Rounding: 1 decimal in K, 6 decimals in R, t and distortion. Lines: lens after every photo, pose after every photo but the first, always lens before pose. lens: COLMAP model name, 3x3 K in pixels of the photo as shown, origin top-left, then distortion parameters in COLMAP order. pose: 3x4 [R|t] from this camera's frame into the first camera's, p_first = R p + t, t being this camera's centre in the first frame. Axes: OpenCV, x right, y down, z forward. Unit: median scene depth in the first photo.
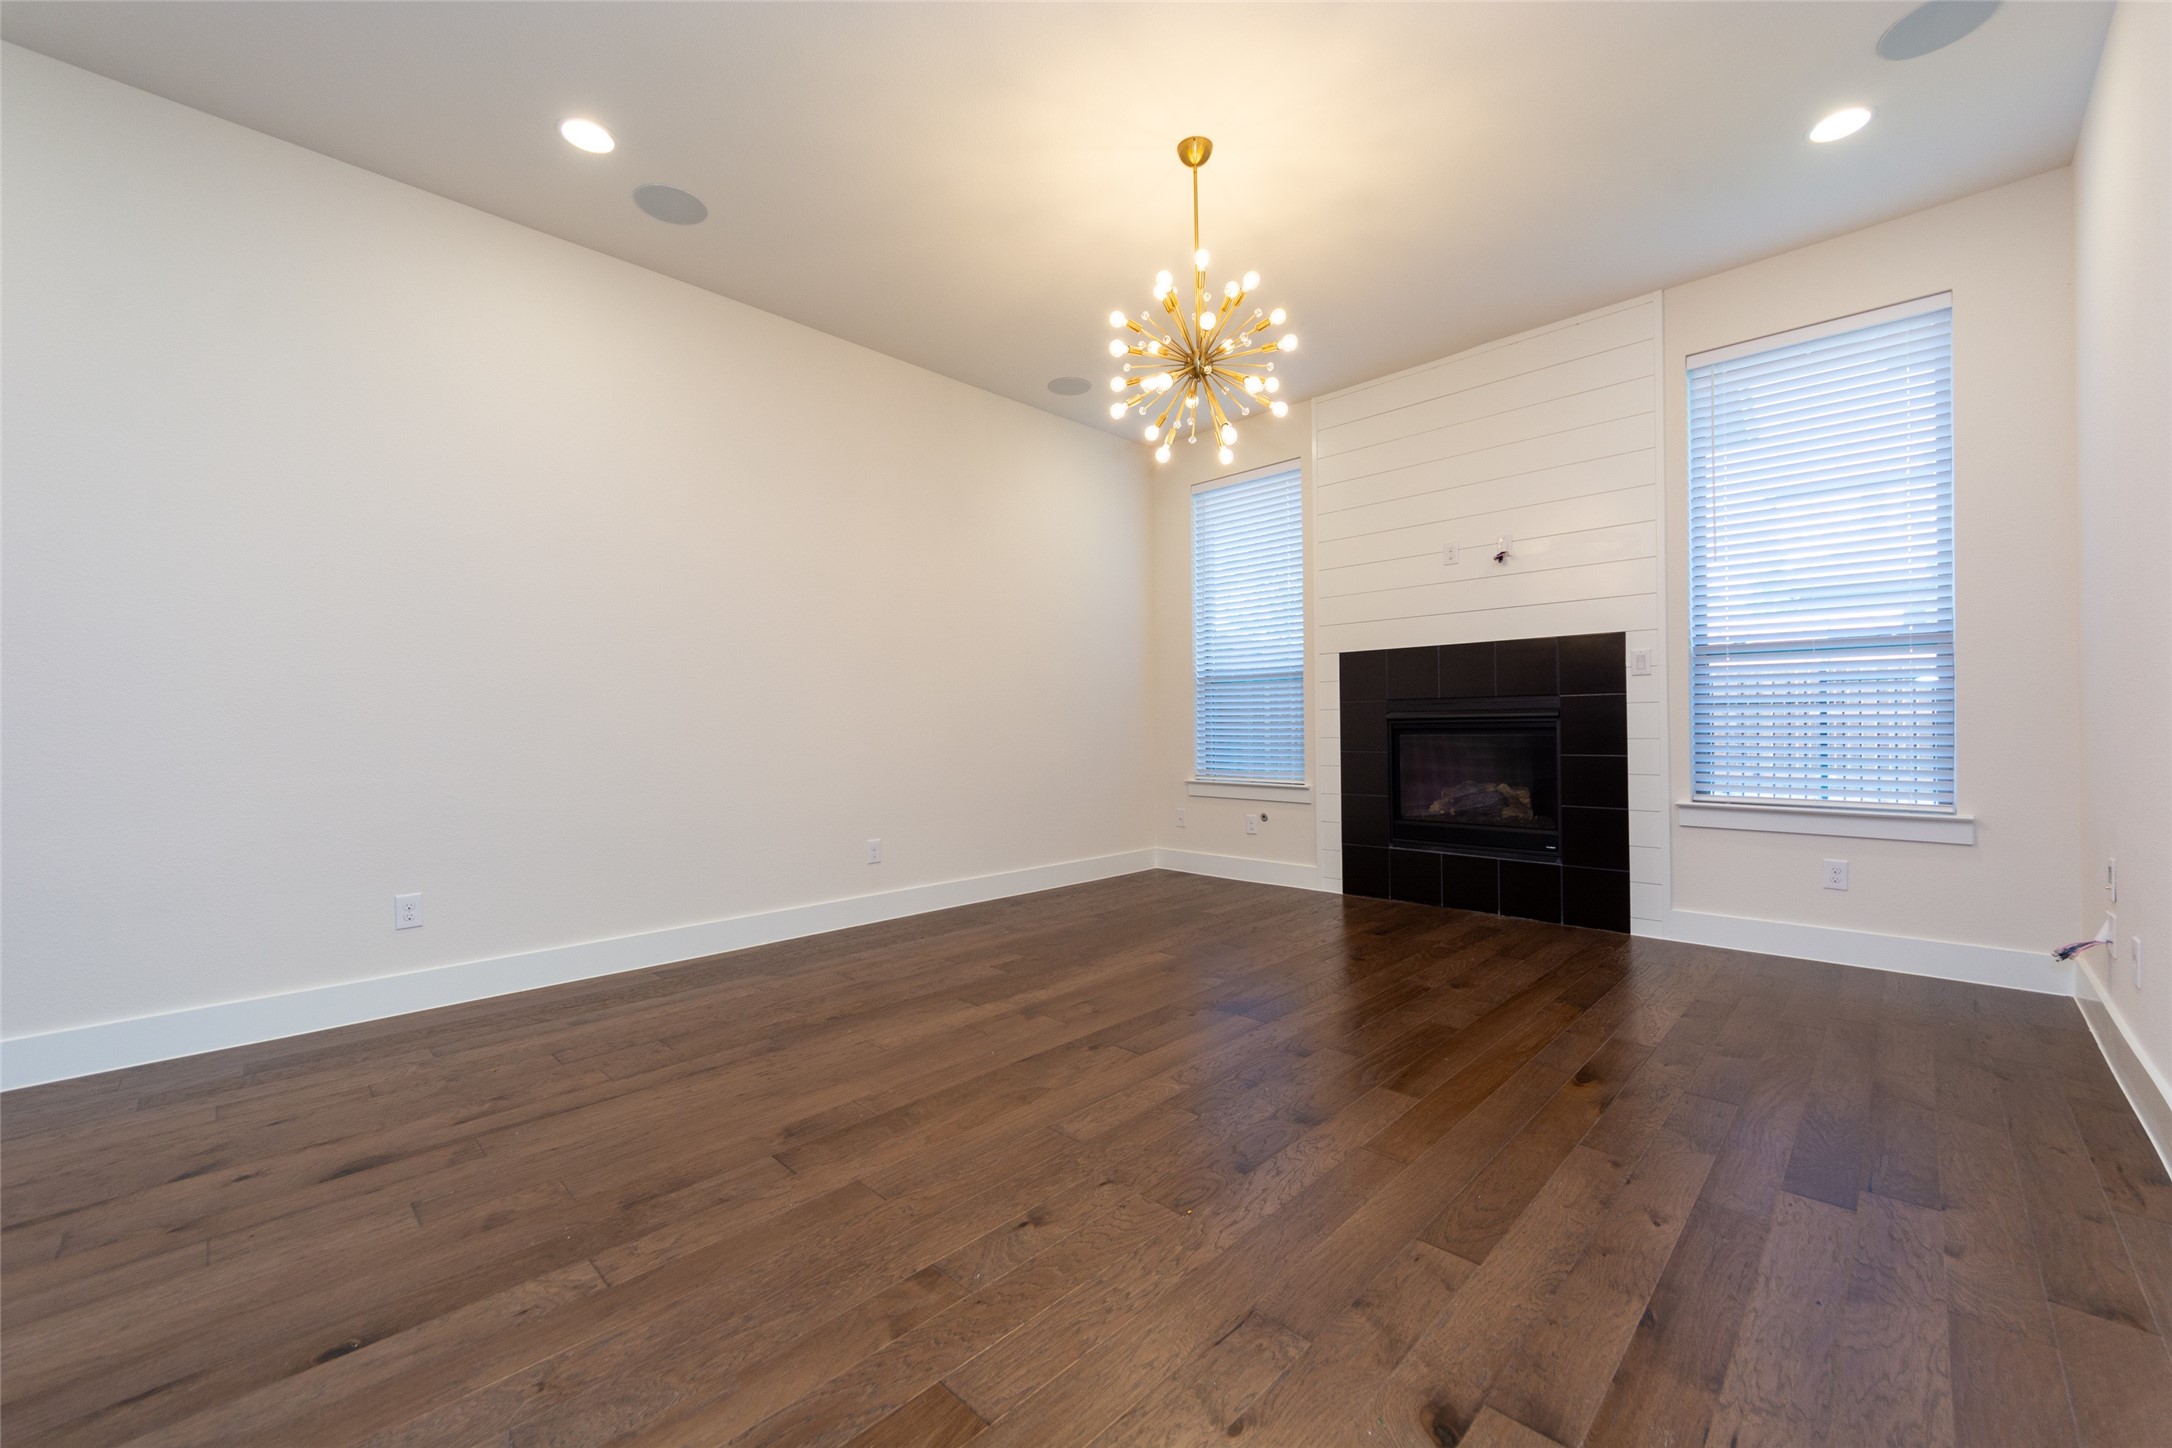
lens RADIAL K [[840.8, 0, 1091.8], [0, 840.8, 726.0], [0, 0, 1]] dist [0.002061, 0.000075]
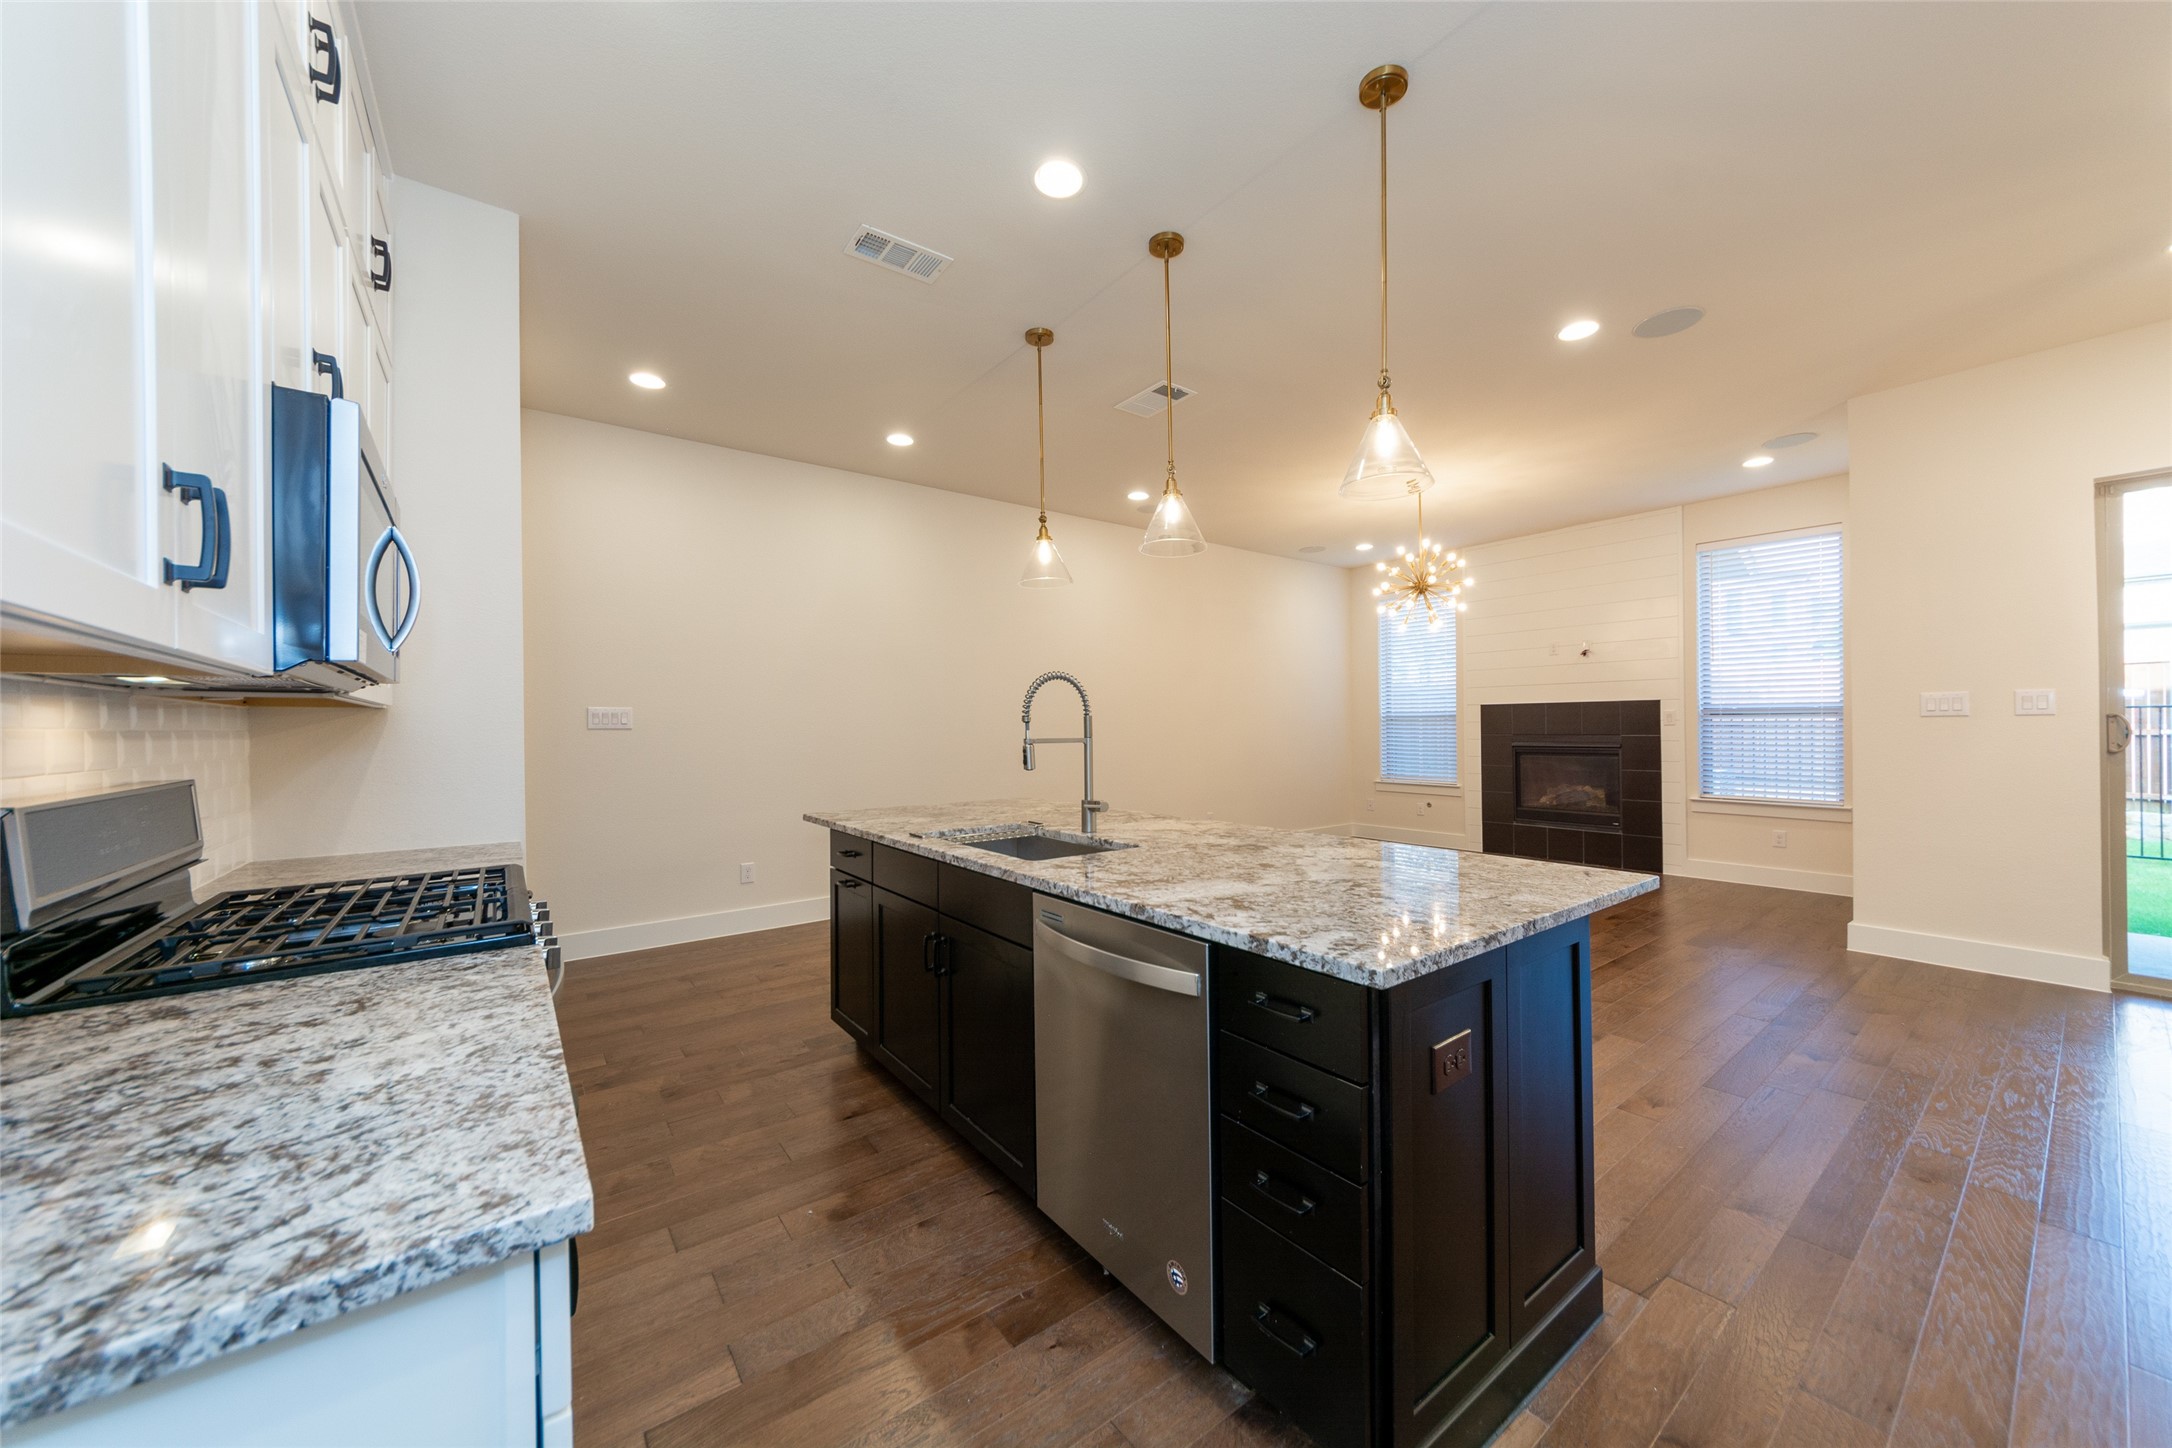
lens RADIAL K [[769.5, 0, 1079.3], [0, 769.5, 727.2], [0, 0, 1]] dist [-0.009464, 0.003403]
pose [[0.986740, 0.005426, -0.162216, -0.308359], [-0.006392, 0.999965, -0.005436, -0.039957], [0.162181, 0.006401, 0.986740, -0.791605]]
